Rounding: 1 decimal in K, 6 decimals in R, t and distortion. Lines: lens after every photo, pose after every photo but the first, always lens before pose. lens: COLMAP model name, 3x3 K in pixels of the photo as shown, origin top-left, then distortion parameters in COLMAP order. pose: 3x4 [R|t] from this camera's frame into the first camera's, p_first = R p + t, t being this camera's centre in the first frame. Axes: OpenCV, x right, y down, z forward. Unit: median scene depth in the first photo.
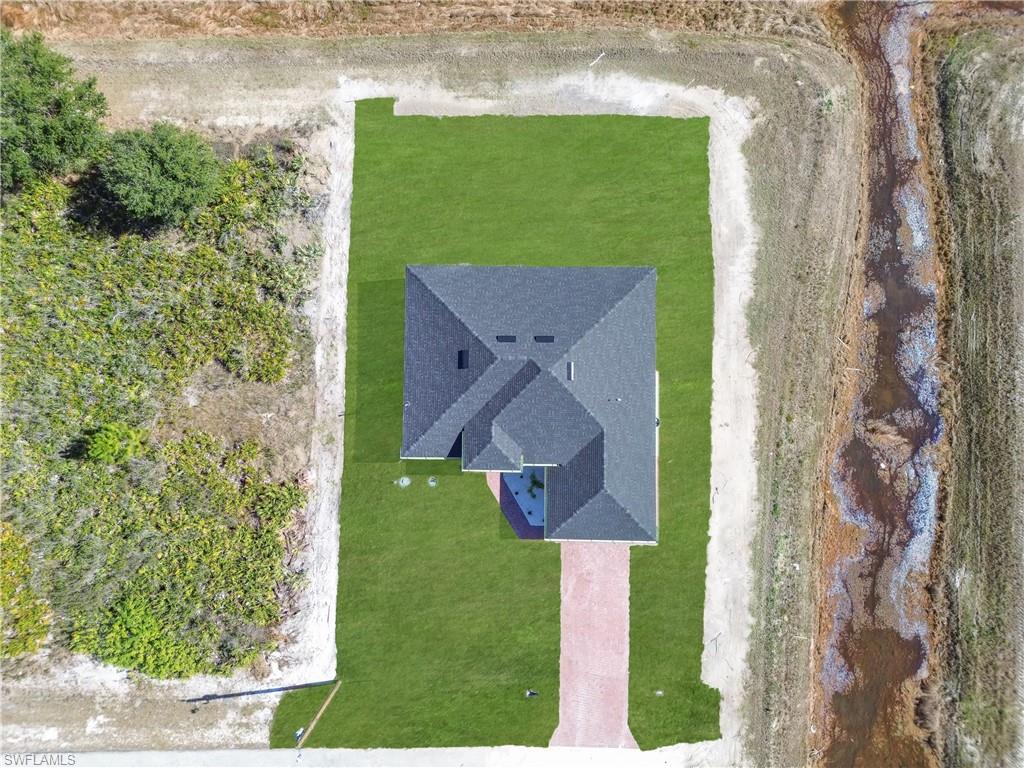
lens RADIAL K [[708.5, 0, 510.7], [0, 708.5, 387.7], [0, 0, 1]] dist [0.069600, -0.073823]
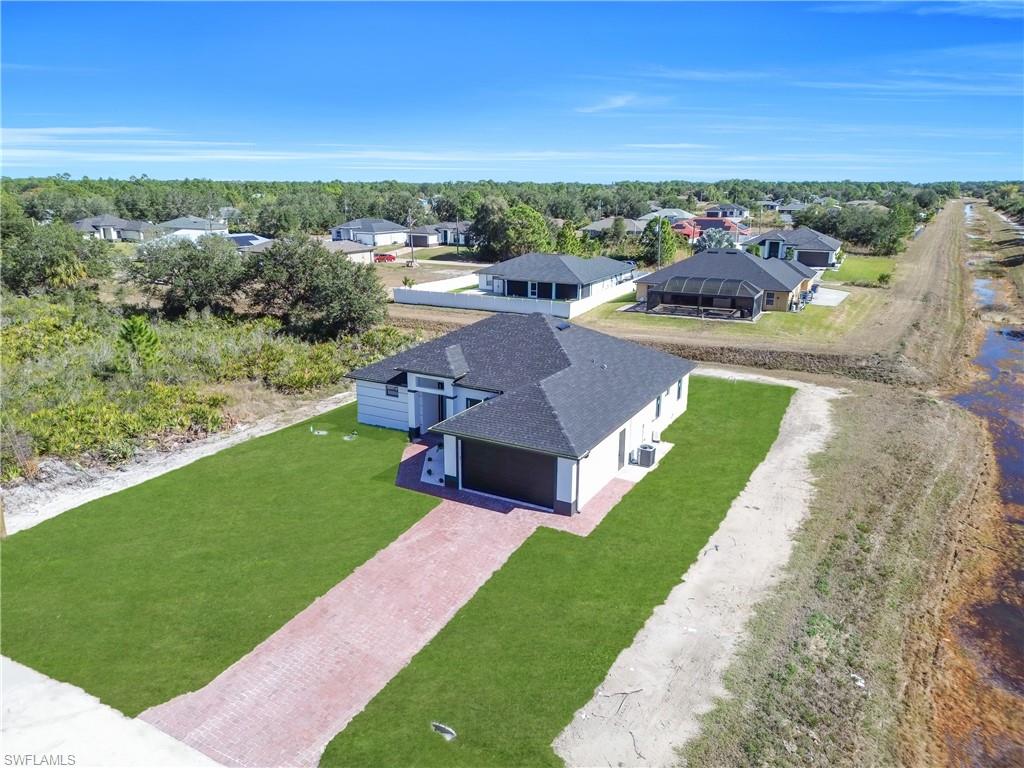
lens RADIAL K [[723.2, 0, 512.0], [0, 723.2, 384.0], [0, 0, 1]] dist [0.024093, 0.000891]
pose [[0.880708, 0.143512, -0.451395, 0.387561], [-0.473658, 0.268526, -0.838774, 0.680224], [0.000837, 0.952522, 0.304468, 0.686669]]
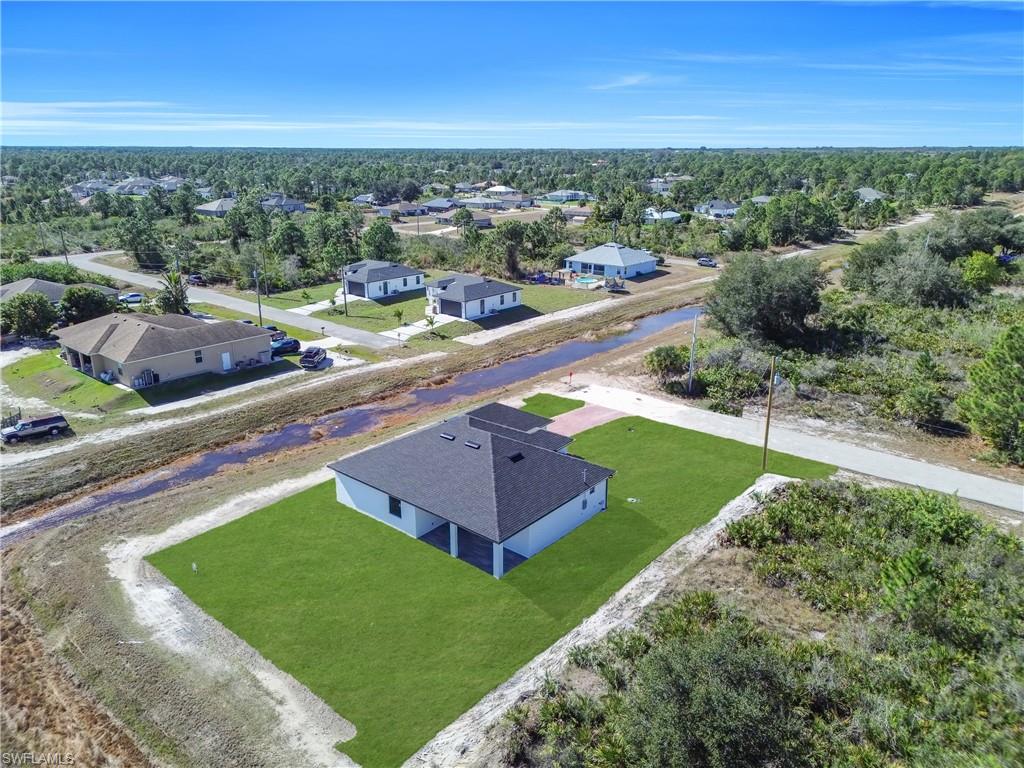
lens RADIAL K [[708.5, 0, 510.7], [0, 708.5, 387.7], [0, 0, 1]] dist [0.069600, -0.073823]
pose [[-0.771786, -0.188095, 0.607426, -0.613426], [0.635726, -0.207117, 0.743609, -0.726374], [-0.014061, 0.960064, 0.279427, 0.530627]]
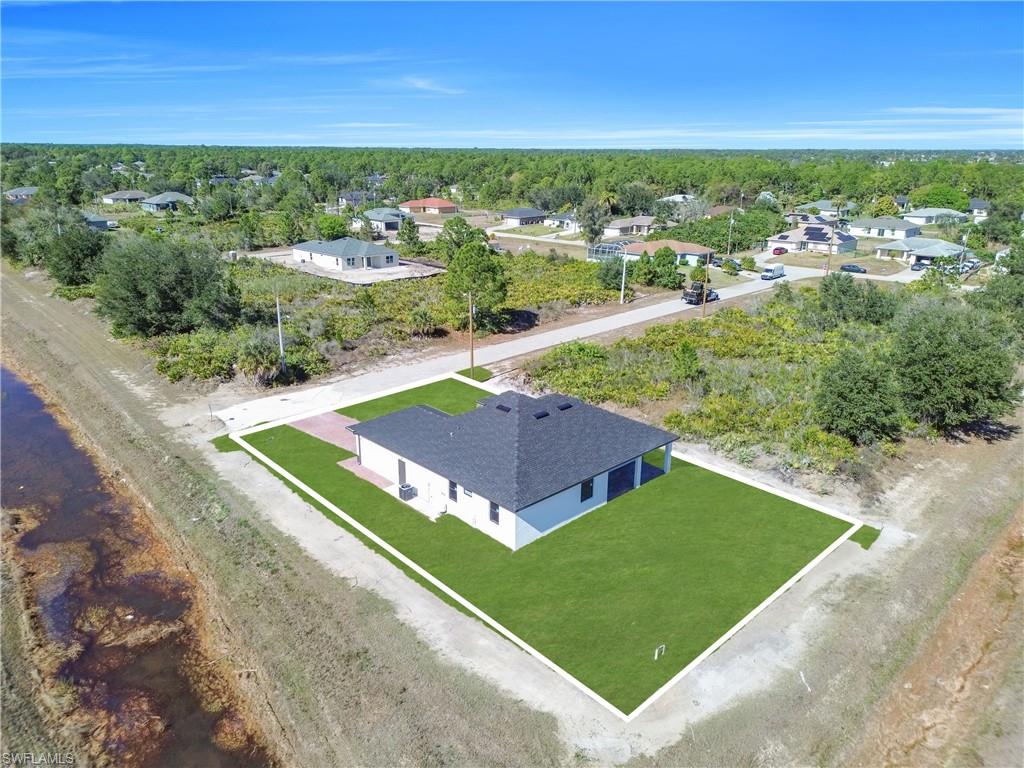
lens RADIAL K [[710.4, 0, 505.9], [0, 710.4, 381.6], [0, 0, 1]] dist [0.071051, -0.086444]
pose [[-0.718713, 0.225163, -0.657839, 0.695457], [-0.694605, -0.190010, 0.693845, -0.683350], [0.031233, 0.955614, 0.292962, 0.548324]]
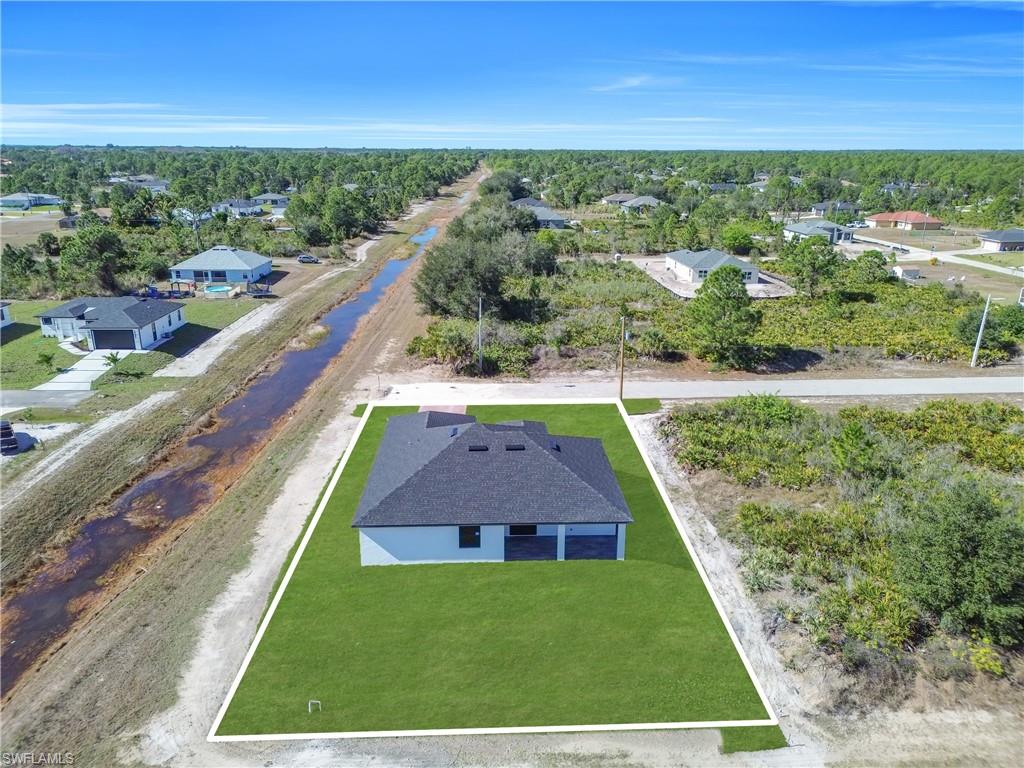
lens RADIAL K [[708.5, 0, 510.7], [0, 708.5, 387.7], [0, 0, 1]] dist [0.069600, -0.073823]
pose [[-0.998767, 0.025709, -0.042470, 0.036996], [-0.047967, -0.279148, 0.959049, -0.907399], [0.012801, 0.959904, 0.280037, 0.547157]]
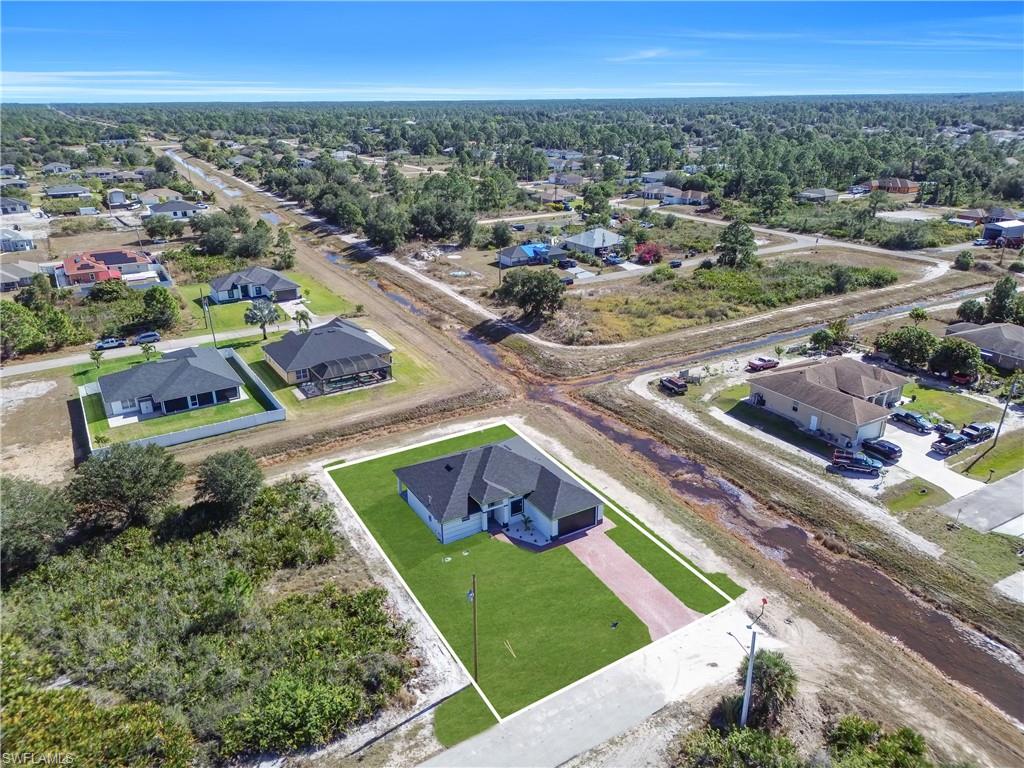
lens RADIAL K [[708.5, 0, 510.7], [0, 708.5, 387.7], [0, 0, 1]] dist [0.069600, -0.073823]
pose [[0.854286, -0.188246, 0.484518, -0.643866], [0.519302, 0.349975, -0.779643, 1.142410], [-0.022804, 0.917650, 0.396736, 0.132369]]
